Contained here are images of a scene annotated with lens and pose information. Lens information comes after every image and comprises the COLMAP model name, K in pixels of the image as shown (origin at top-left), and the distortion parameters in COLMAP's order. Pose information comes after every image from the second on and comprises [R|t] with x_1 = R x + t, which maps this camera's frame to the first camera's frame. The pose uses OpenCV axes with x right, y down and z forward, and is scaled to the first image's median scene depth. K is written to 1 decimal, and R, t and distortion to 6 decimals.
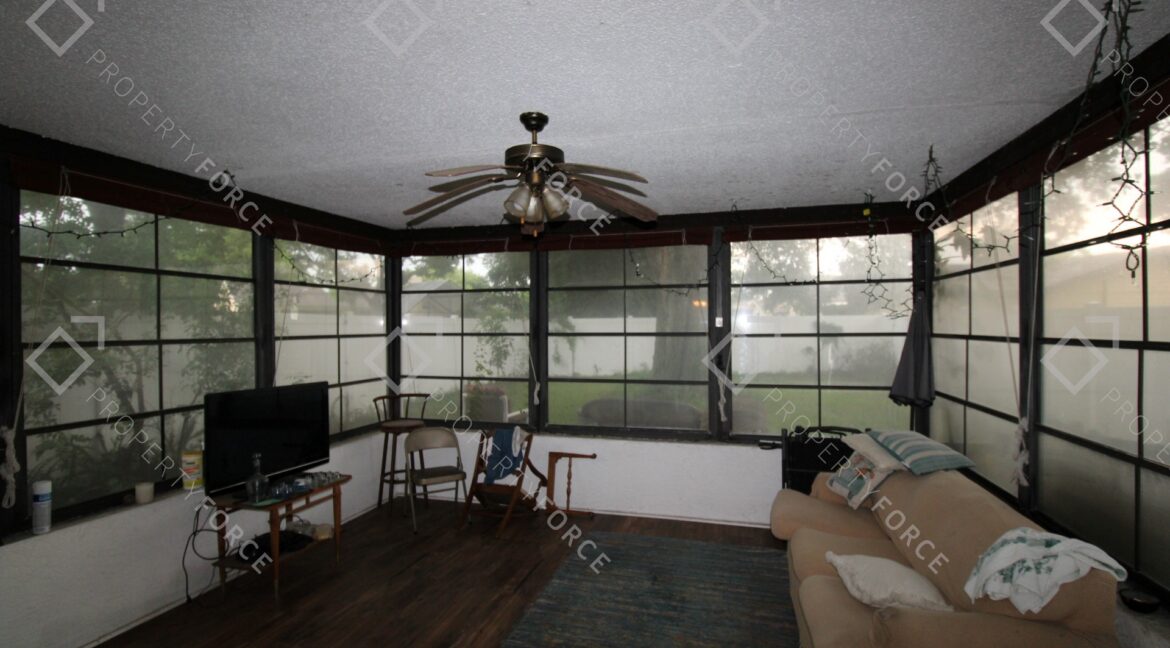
lens RADIAL K [[541.4, 0, 589.5], [0, 541.4, 325.8], [0, 0, 1]] dist [-0.010427, -0.008598]
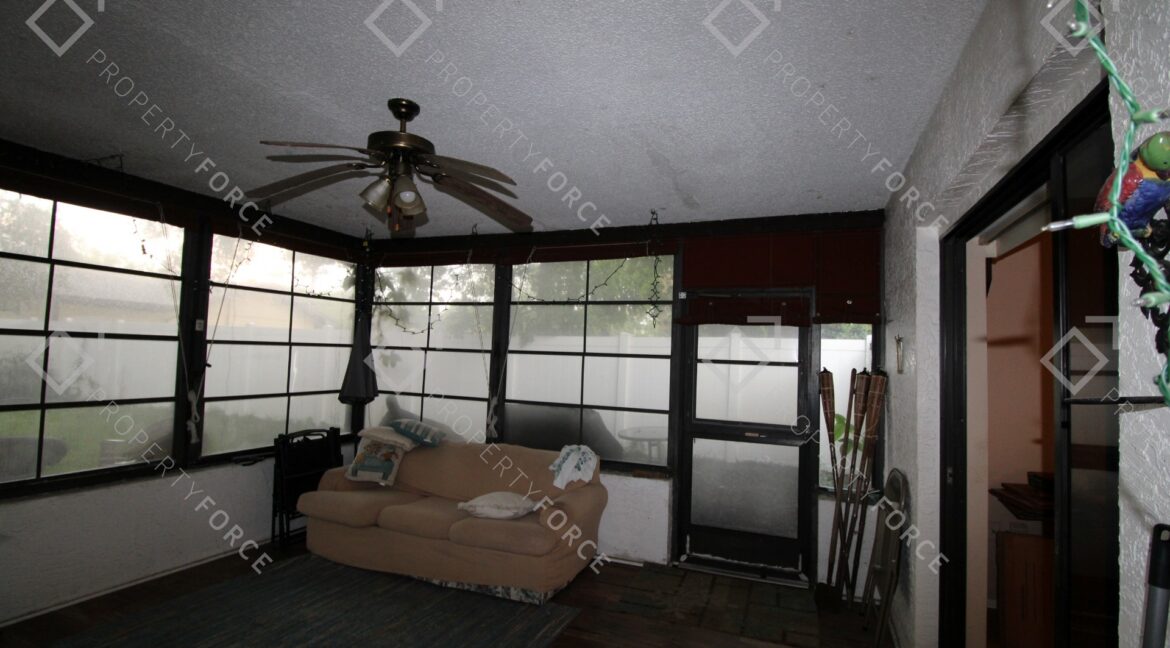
lens RADIAL K [[541.4, 0, 590.4], [0, 541.4, 324.0], [0, 0, 1]] dist [-0.010427, -0.008598]
pose [[0.133094, 0.058350, 0.989384, -0.584207], [-0.035024, 0.997919, -0.054142, 0.014990], [-0.990484, -0.027446, 0.134861, 0.318351]]
